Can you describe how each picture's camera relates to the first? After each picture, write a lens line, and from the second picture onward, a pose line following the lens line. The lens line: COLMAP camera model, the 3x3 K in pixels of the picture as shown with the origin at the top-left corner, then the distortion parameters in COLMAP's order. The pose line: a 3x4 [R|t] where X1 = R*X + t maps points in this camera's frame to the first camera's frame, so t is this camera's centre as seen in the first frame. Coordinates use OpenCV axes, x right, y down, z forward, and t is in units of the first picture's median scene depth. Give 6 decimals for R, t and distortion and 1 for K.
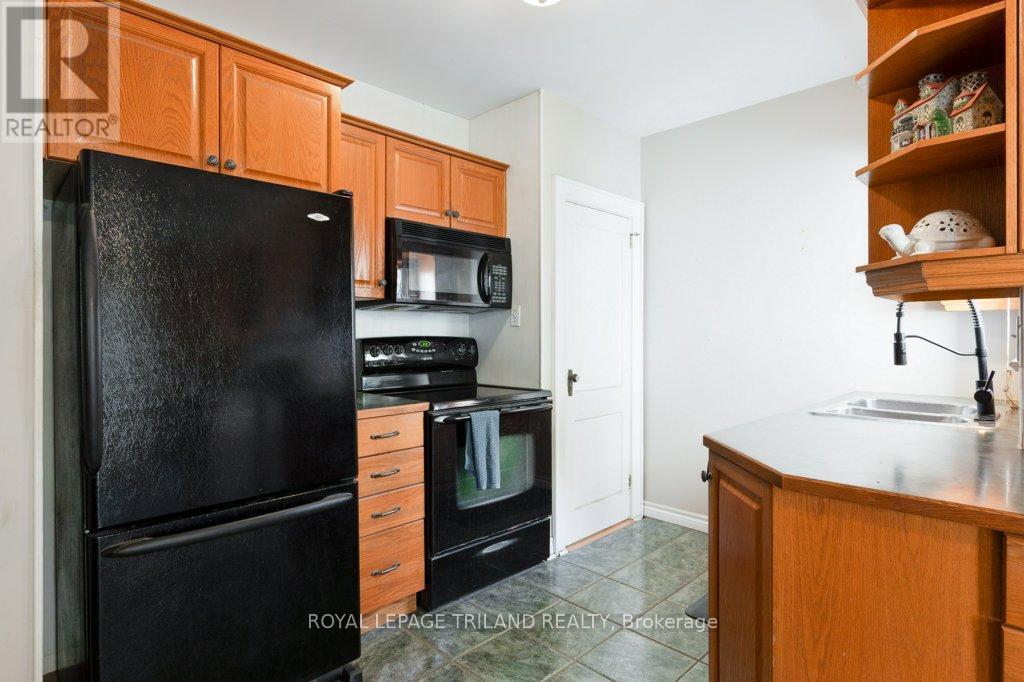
lens RADIAL K [[555.6, 0, 512.0], [0, 555.6, 341.0], [0, 0, 1]] dist [0.000366, -0.000223]
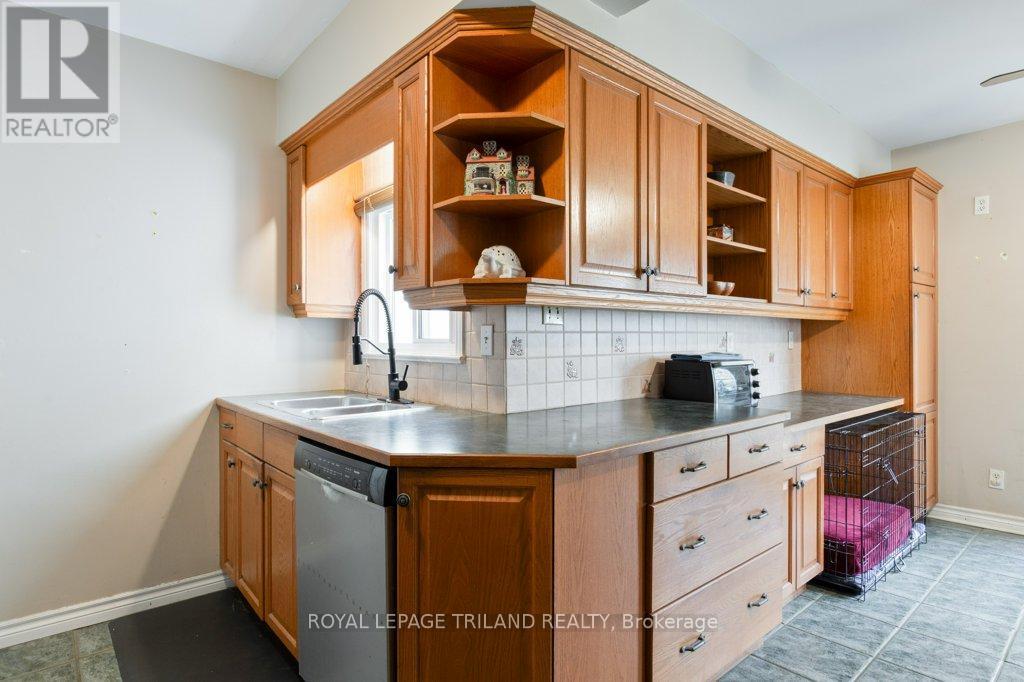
lens RADIAL K [[555.6, 0, 512.0], [0, 555.6, 341.0], [0, 0, 1]] dist [0.000366, -0.000223]
pose [[0.100923, -0.004139, 0.994886, -0.601759], [0.016458, 0.999861, 0.002490, -0.003619], [-0.994758, 0.016122, 0.100977, 0.871519]]
